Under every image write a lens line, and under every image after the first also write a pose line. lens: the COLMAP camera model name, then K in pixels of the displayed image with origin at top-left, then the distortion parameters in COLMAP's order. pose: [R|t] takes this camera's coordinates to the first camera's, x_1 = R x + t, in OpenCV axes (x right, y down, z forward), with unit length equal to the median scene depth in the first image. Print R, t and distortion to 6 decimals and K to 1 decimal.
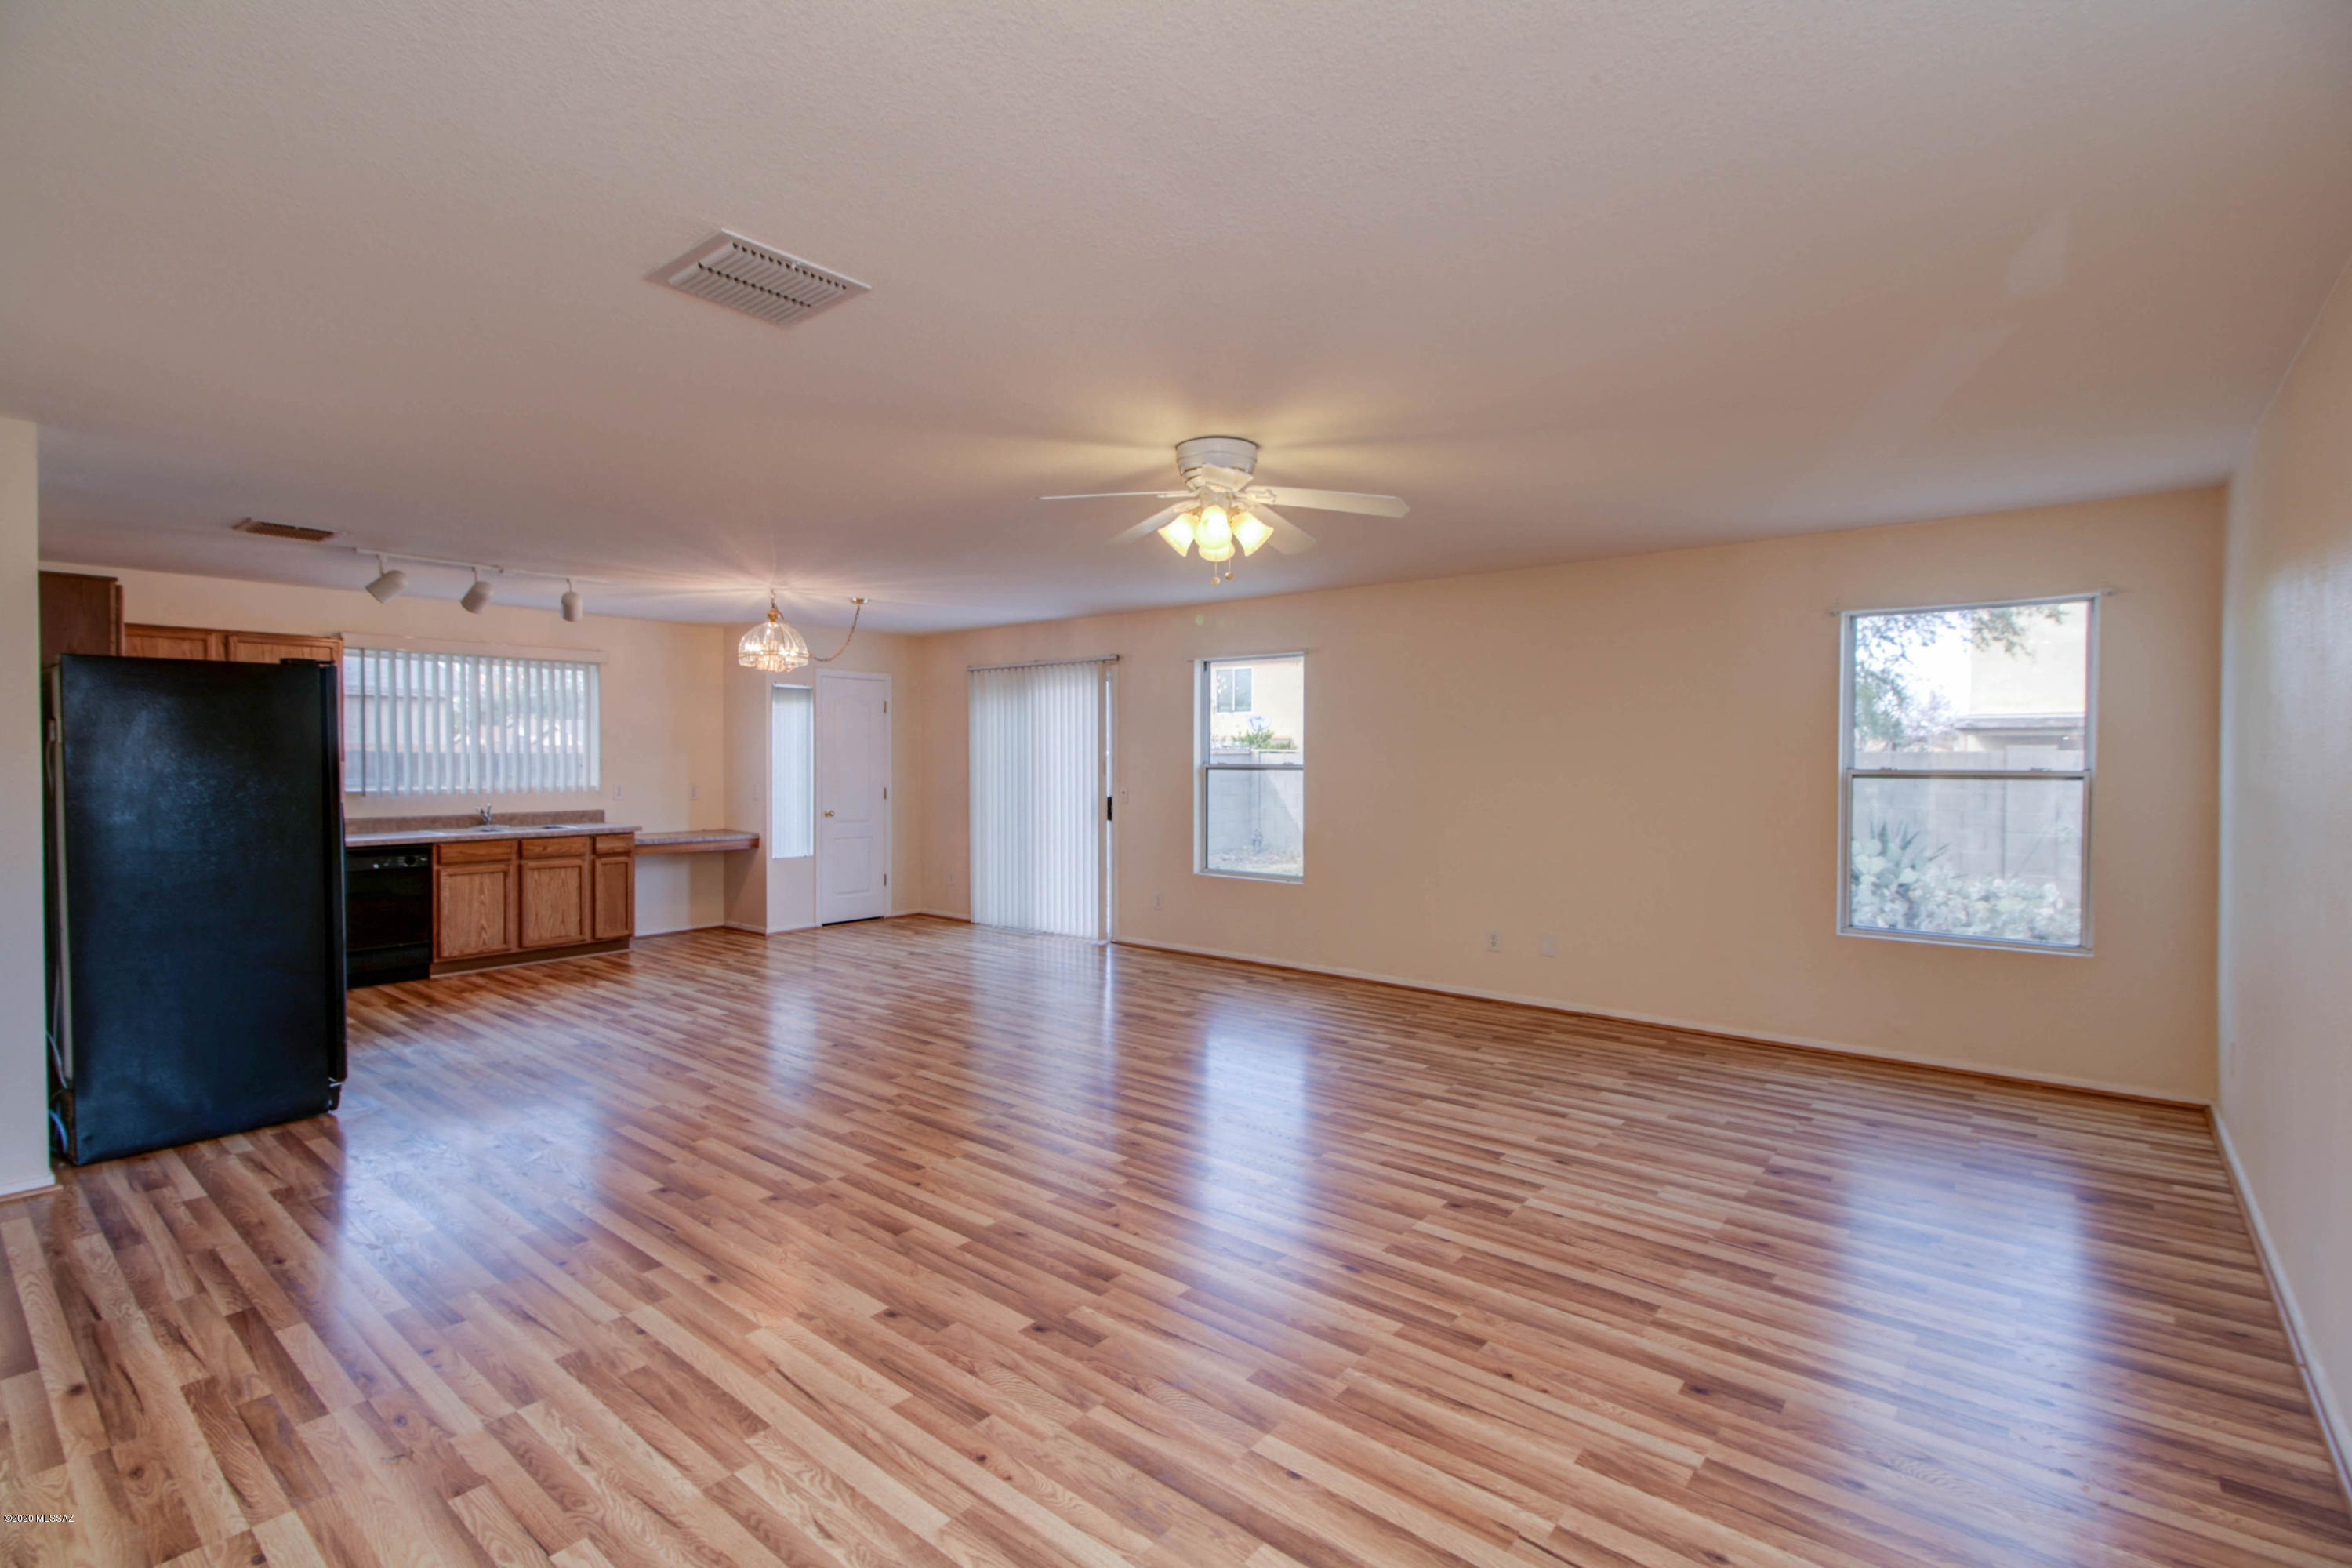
lens RADIAL K [[1074.9, 0, 1178.7], [0, 1074.9, 776.0], [0, 0, 1]] dist [0.012317, -0.004394]
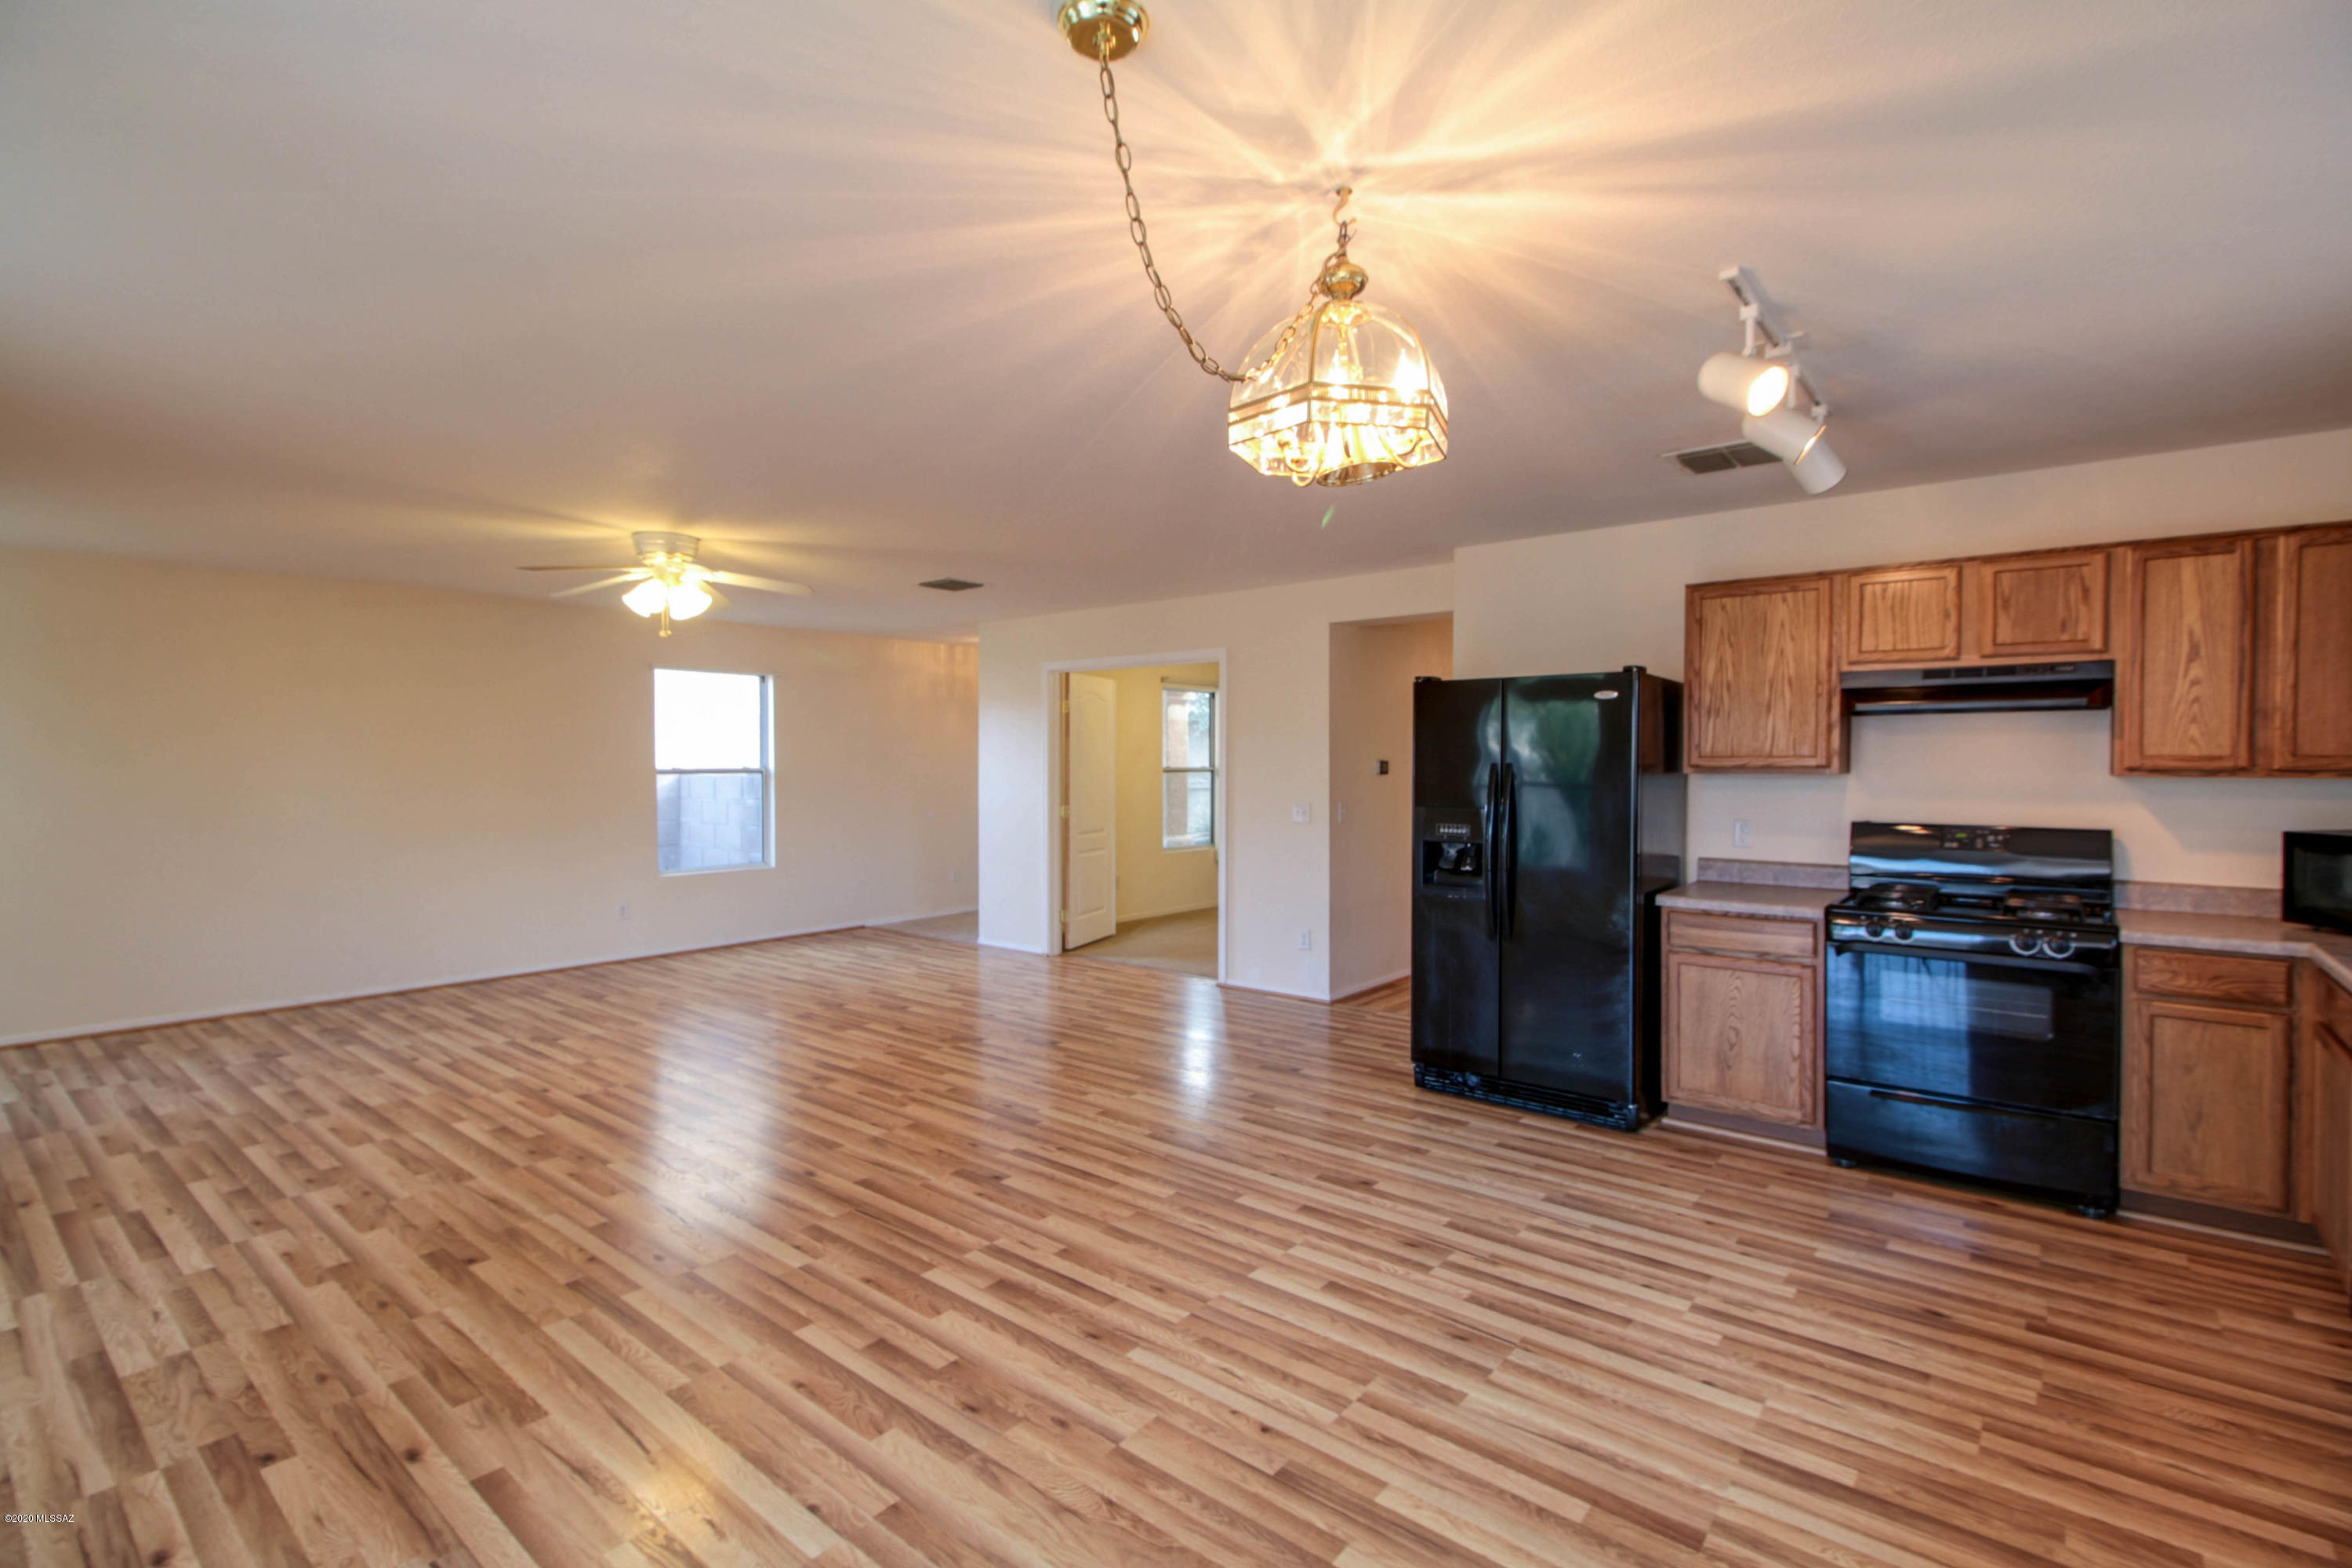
lens RADIAL K [[1074.9, 0, 1179.2], [0, 1074.9, 790.8], [0, 0, 1]] dist [0.012317, -0.004394]
pose [[-0.999993, 0.000094, -0.003865, -0.524597], [-0.000087, 0.998903, 0.046829, -0.040761], [0.003865, 0.046829, -0.998895, 2.038398]]
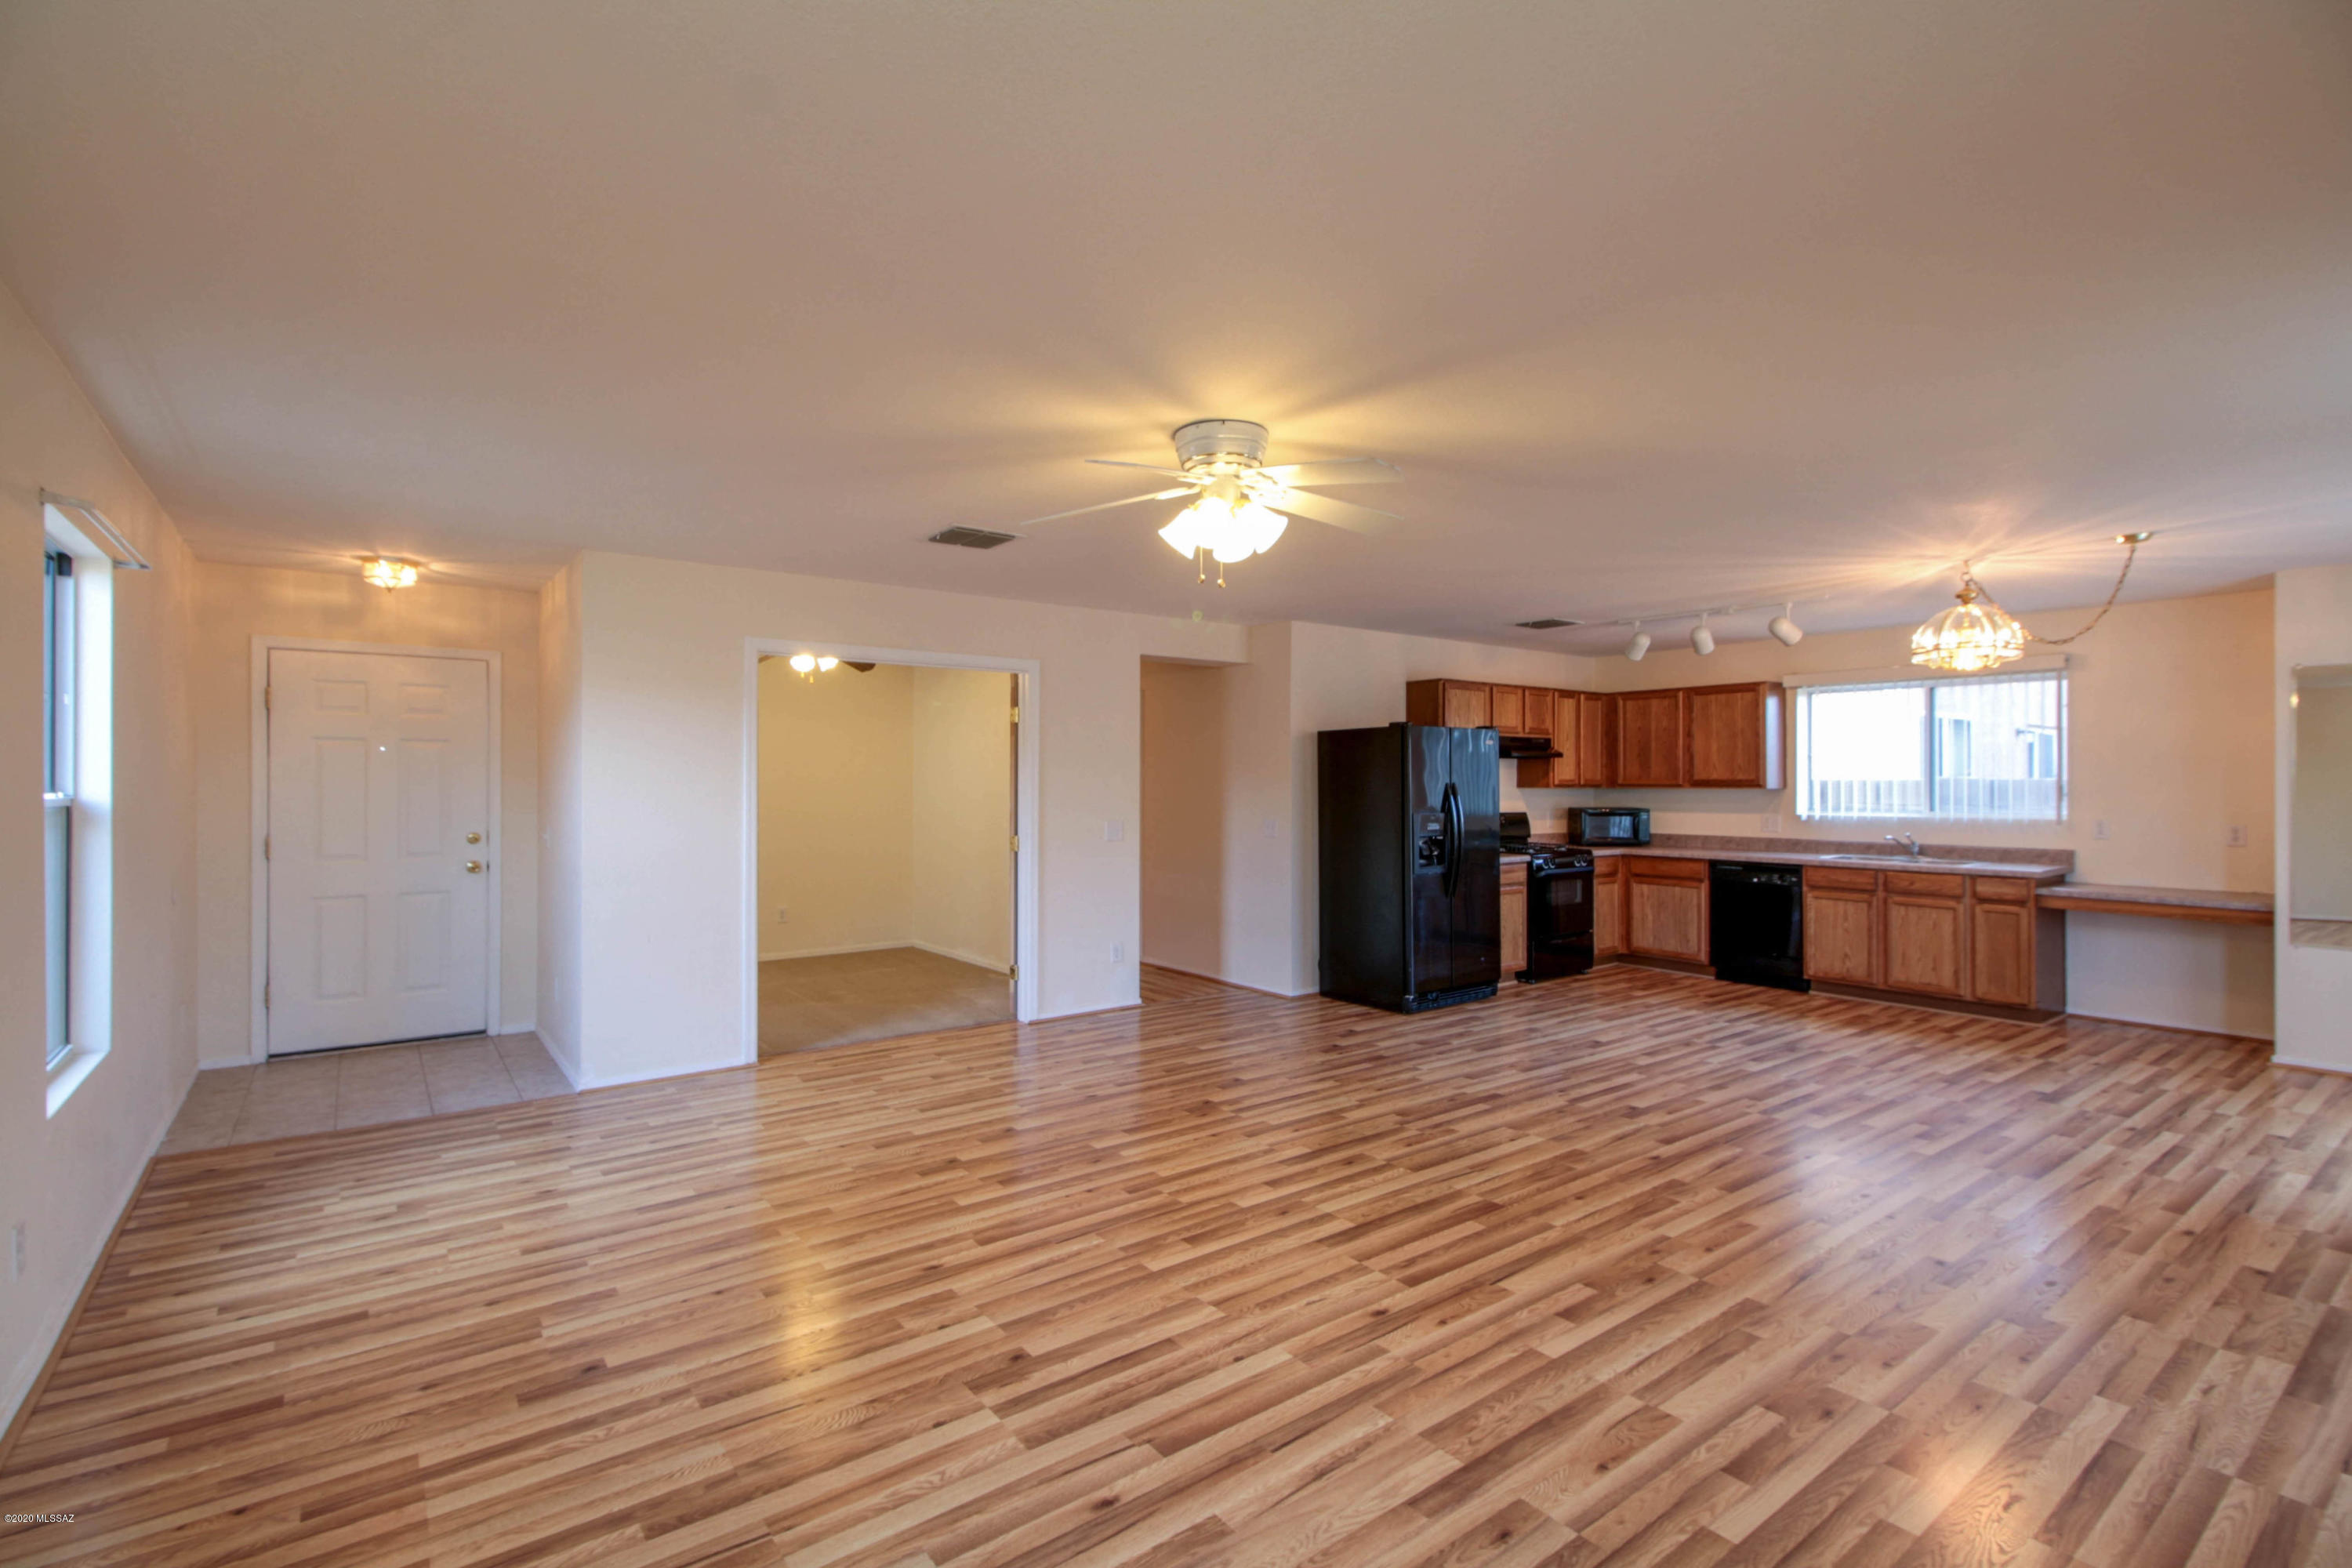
lens RADIAL K [[1074.9, 0, 1159.3], [0, 1074.9, 781.0], [0, 0, 1]] dist [0.012317, -0.004394]
pose [[-0.239031, -0.002323, -0.971009, 0.774994], [-0.018993, 0.999817, 0.002283, -0.017370], [0.970826, 0.018988, -0.239031, 0.998943]]
